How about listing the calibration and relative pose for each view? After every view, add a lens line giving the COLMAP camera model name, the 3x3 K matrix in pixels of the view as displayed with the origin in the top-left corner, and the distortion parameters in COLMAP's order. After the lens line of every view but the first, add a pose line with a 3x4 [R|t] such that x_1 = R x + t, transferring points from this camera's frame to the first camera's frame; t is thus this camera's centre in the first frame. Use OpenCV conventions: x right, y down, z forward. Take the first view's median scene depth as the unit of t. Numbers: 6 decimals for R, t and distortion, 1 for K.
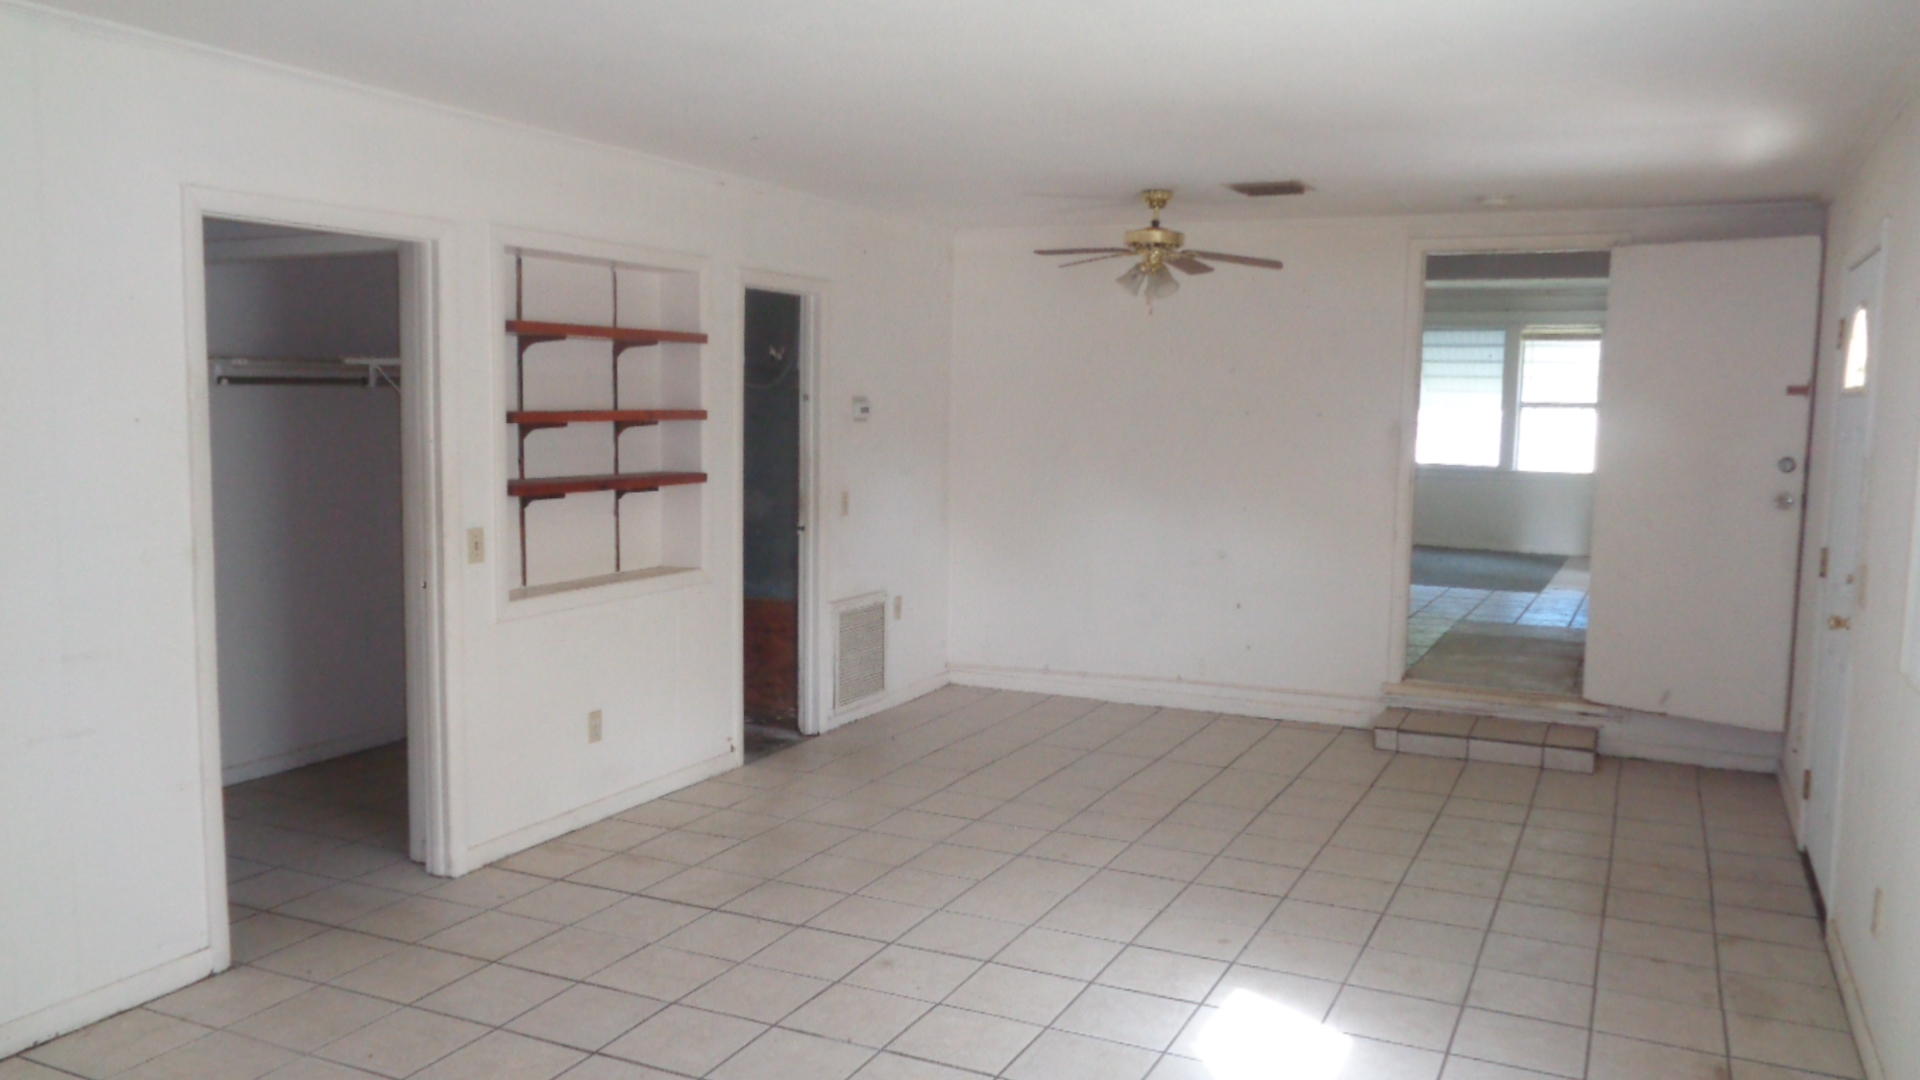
lens RADIAL K [[1416.5, 0, 957.1], [0, 1416.5, 539.0], [0, 0, 1]] dist [-0.044454, 0.006307]
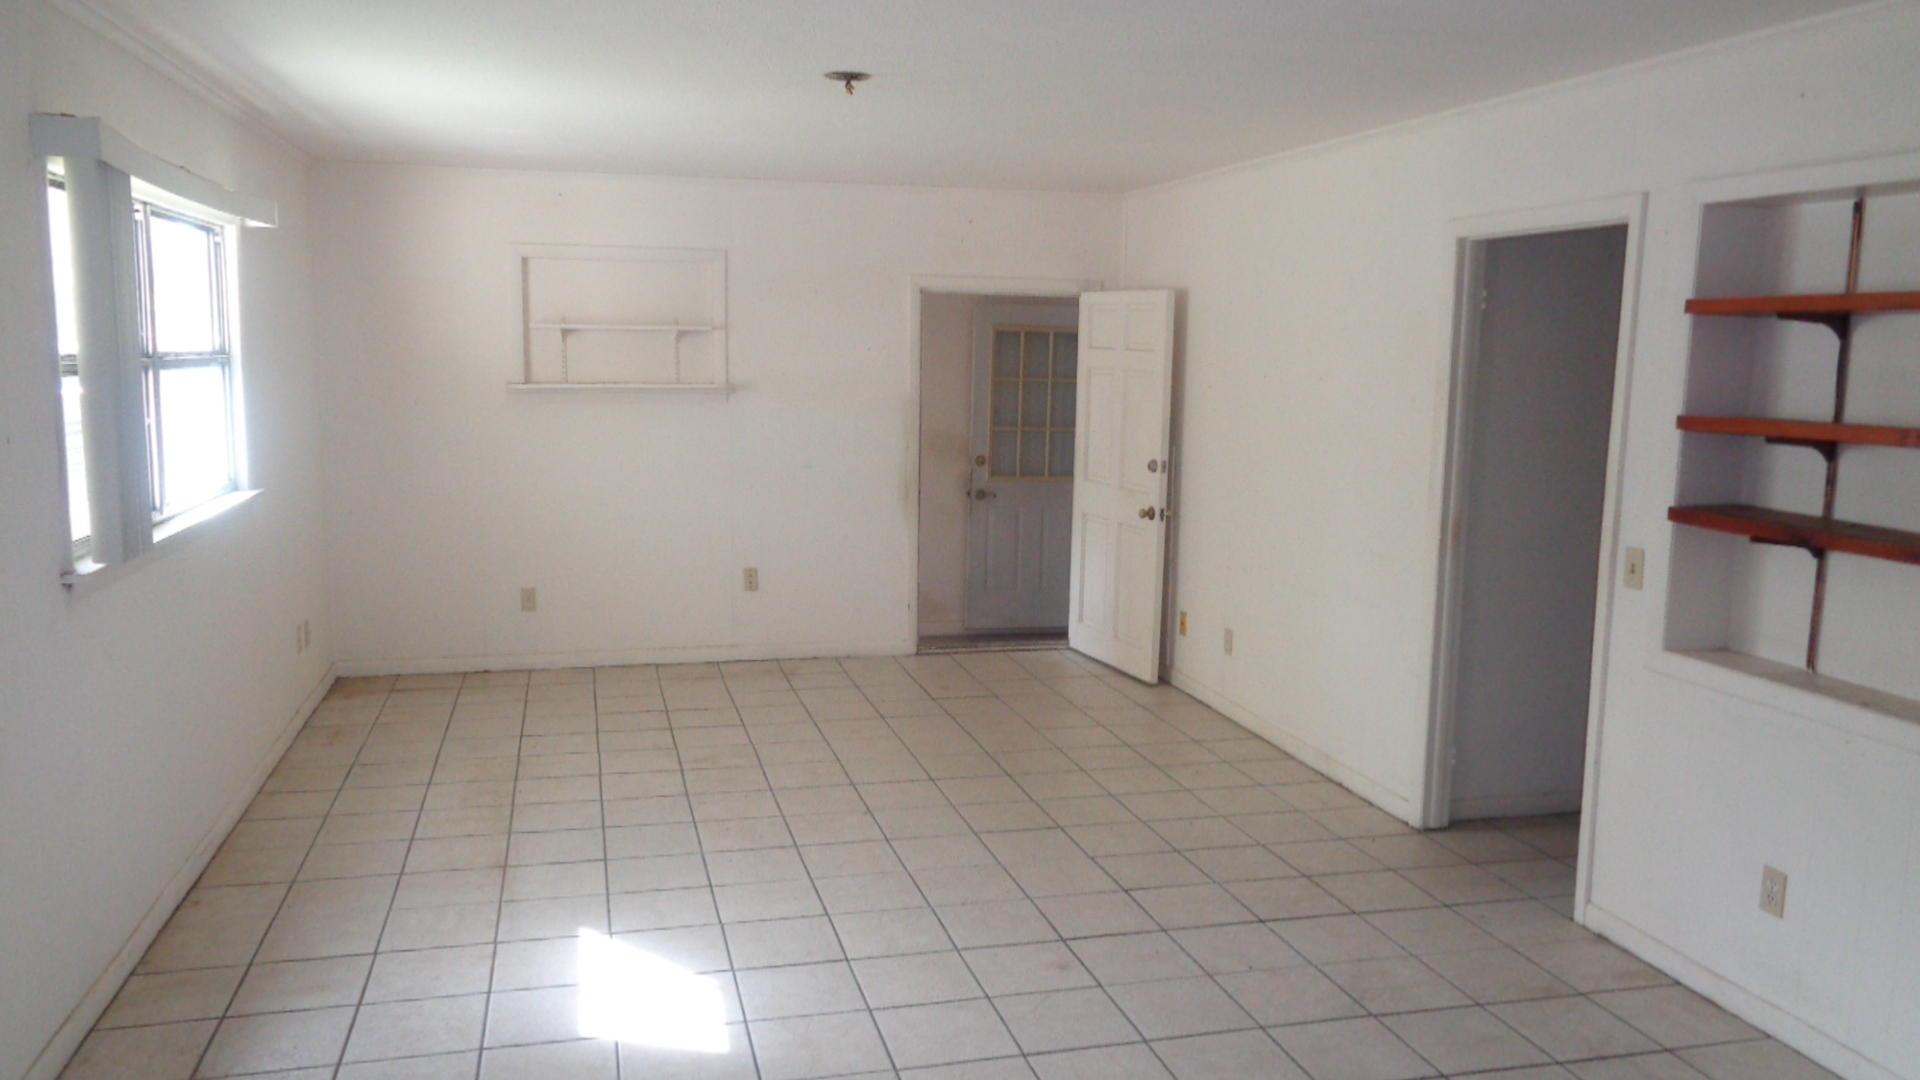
lens RADIAL K [[1416.5, 0, 953.7], [0, 1416.5, 544.2], [0, 0, 1]] dist [-0.044454, 0.006307]
pose [[-0.761794, 0.065890, -0.644460, 0.480511], [-0.087720, 0.975160, 0.203392, -0.135976], [0.641853, 0.211475, -0.737091, 1.259602]]
